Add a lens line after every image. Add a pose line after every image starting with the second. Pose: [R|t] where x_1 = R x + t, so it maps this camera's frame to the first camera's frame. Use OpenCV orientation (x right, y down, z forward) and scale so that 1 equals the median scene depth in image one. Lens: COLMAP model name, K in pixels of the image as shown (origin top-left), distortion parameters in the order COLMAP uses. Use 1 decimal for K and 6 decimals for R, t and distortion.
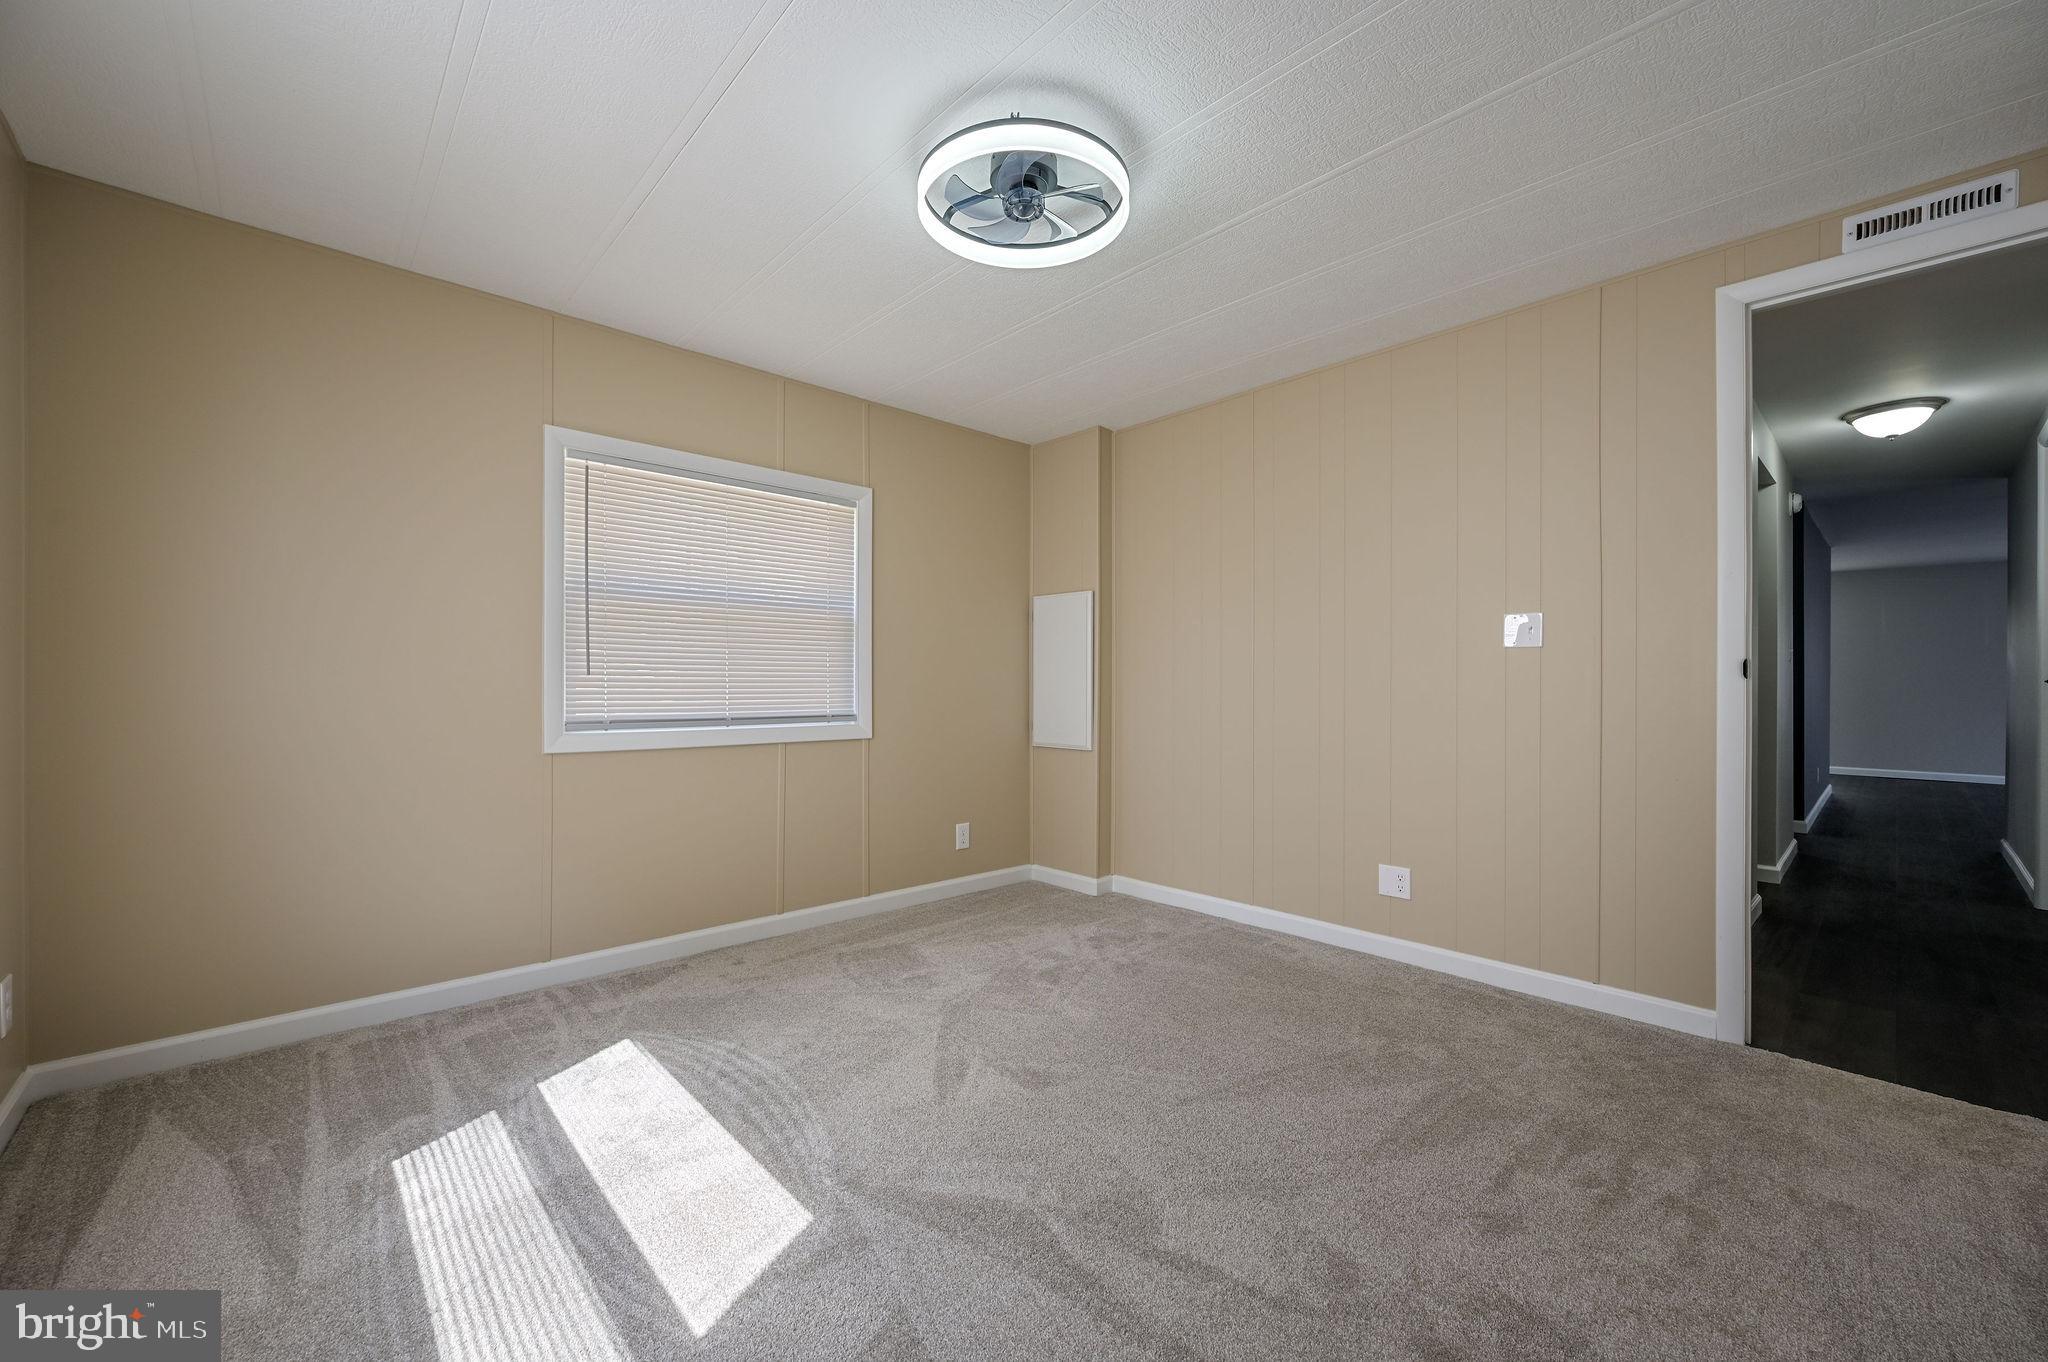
lens RADIAL K [[801.1, 0, 1024.0], [0, 801.1, 681.0], [0, 0, 1]] dist [-0.001145, -0.000035]
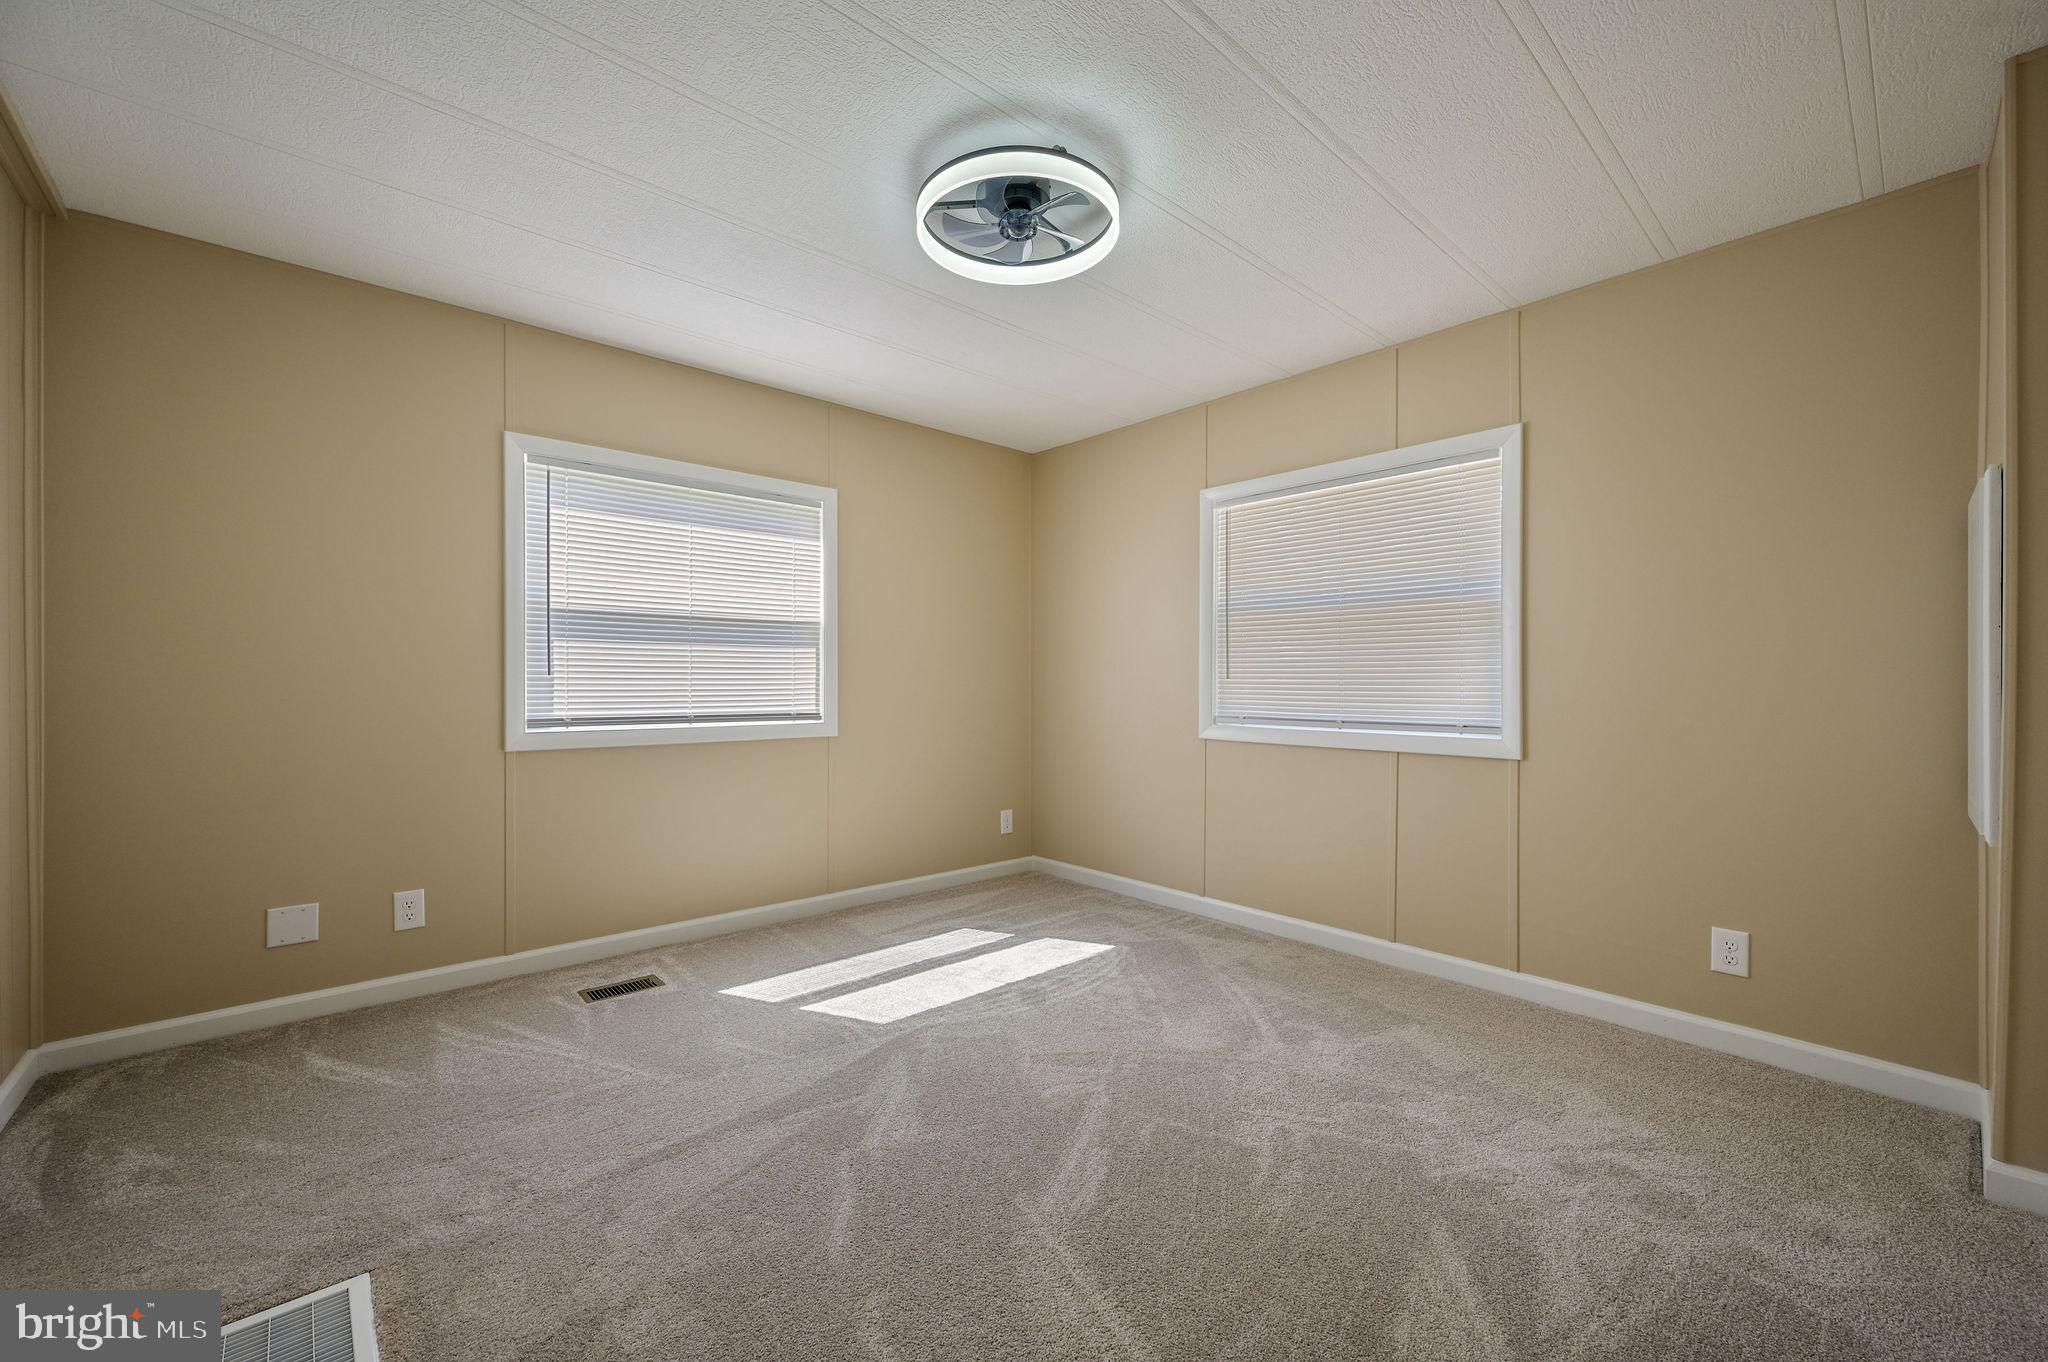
lens RADIAL K [[801.1, 0, 1024.0], [0, 801.1, 681.0], [0, 0, 1]] dist [-0.001145, -0.000035]
pose [[-0.016844, -0.003243, -0.999853, 0.943783], [0.005226, 0.999981, -0.003332, -0.004697], [0.999844, -0.005282, -0.016827, 0.931415]]
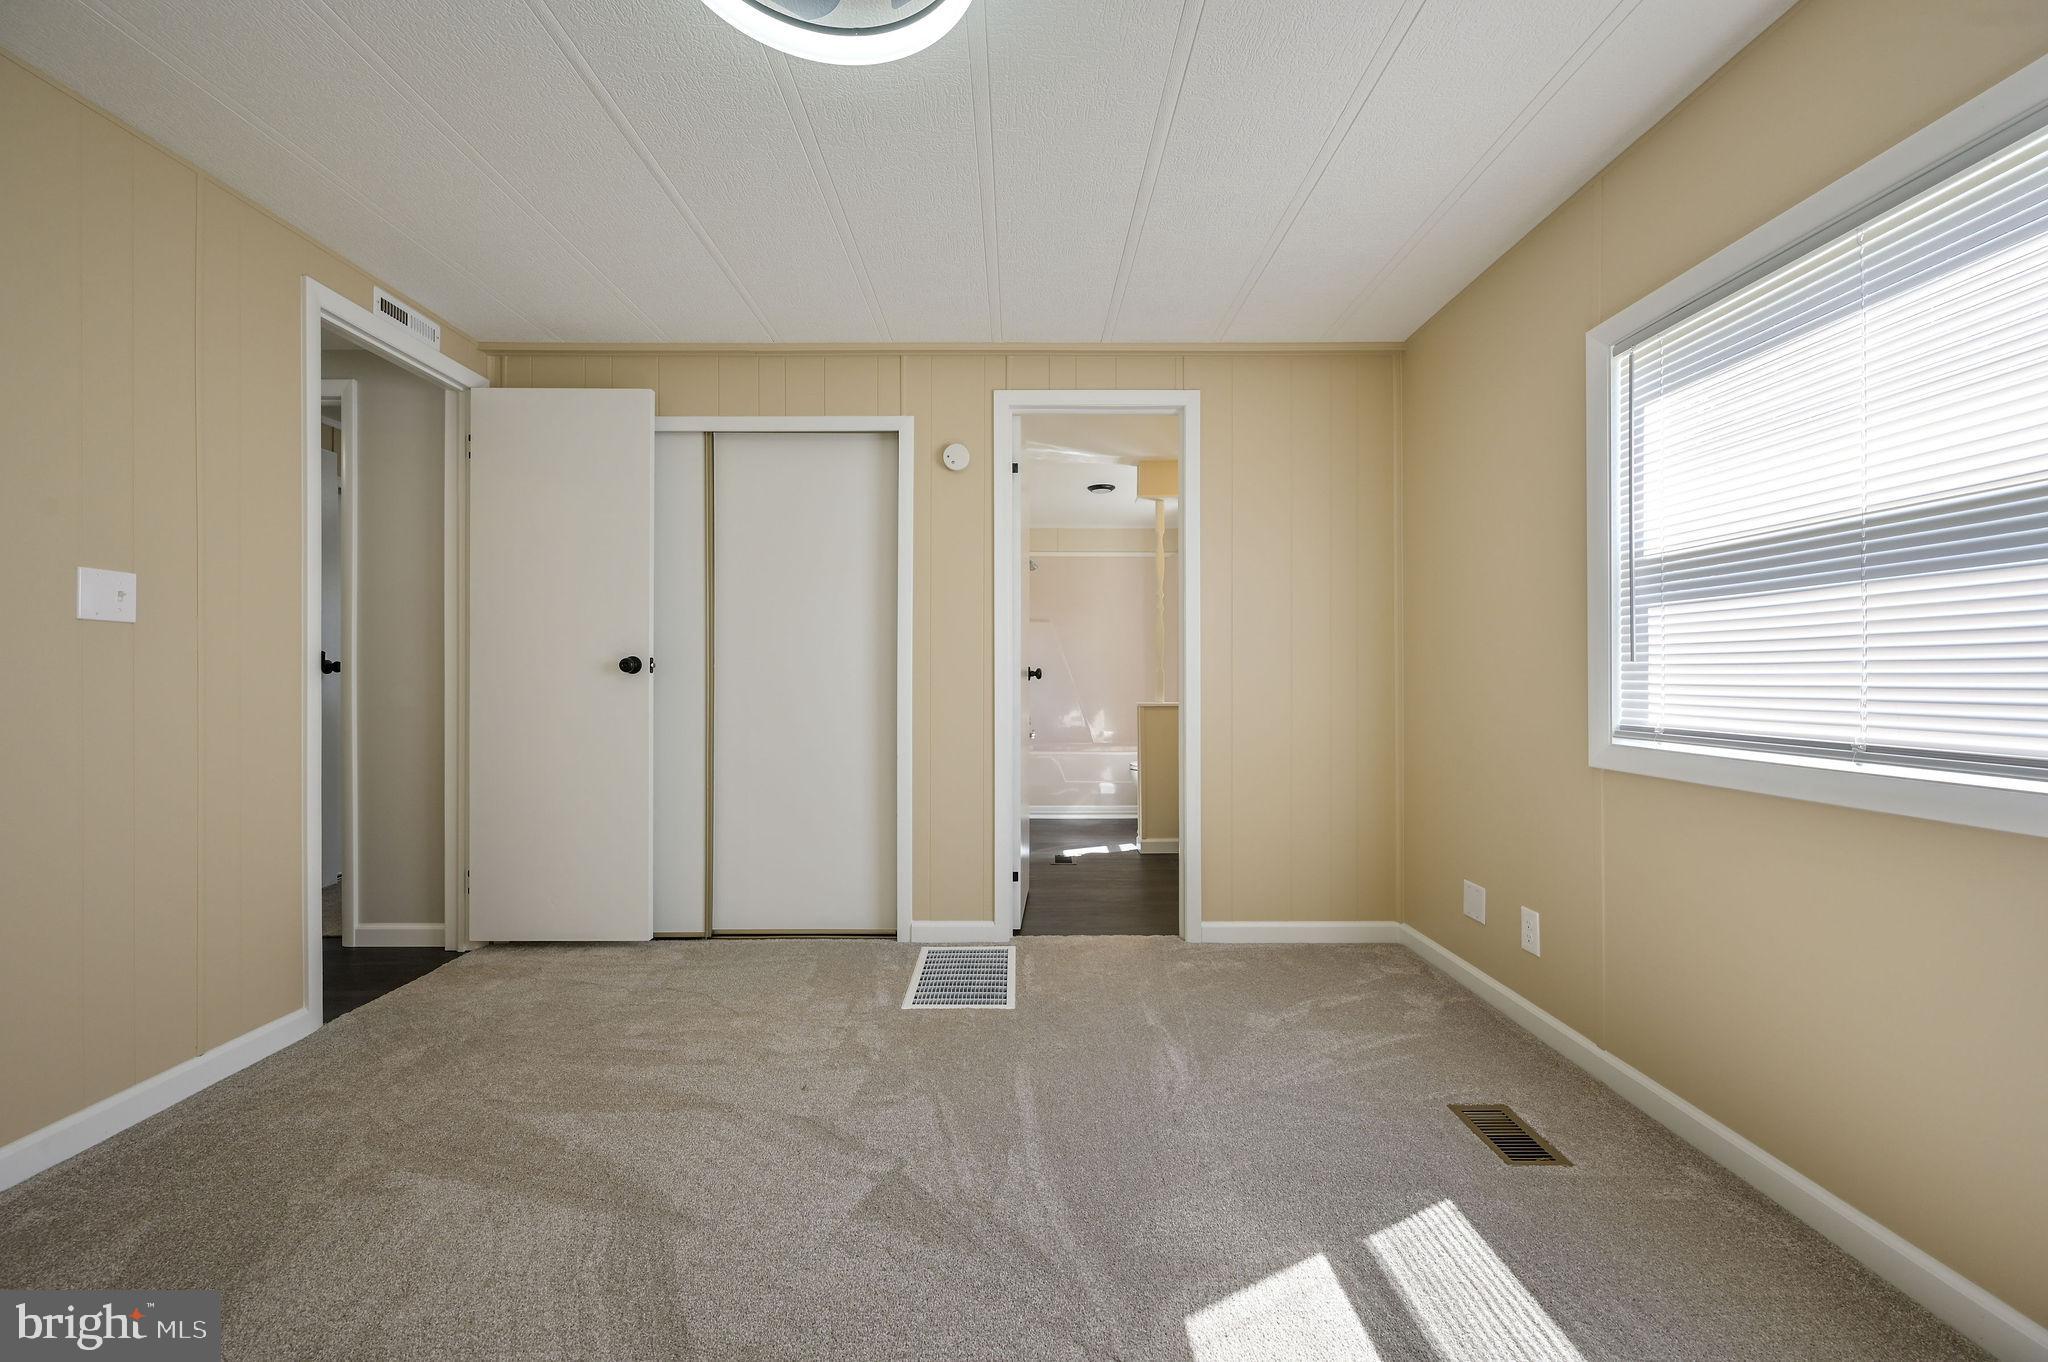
lens RADIAL K [[819.7, 0, 1024.0], [0, 819.7, 681.0], [0, 0, 1]] dist [-0.061922, 0.013829]
pose [[-0.732077, -0.008019, 0.681175, -0.494909], [-0.006463, 0.999967, 0.004826, -0.000832], [-0.681192, -0.000869, -0.732105, 1.221522]]
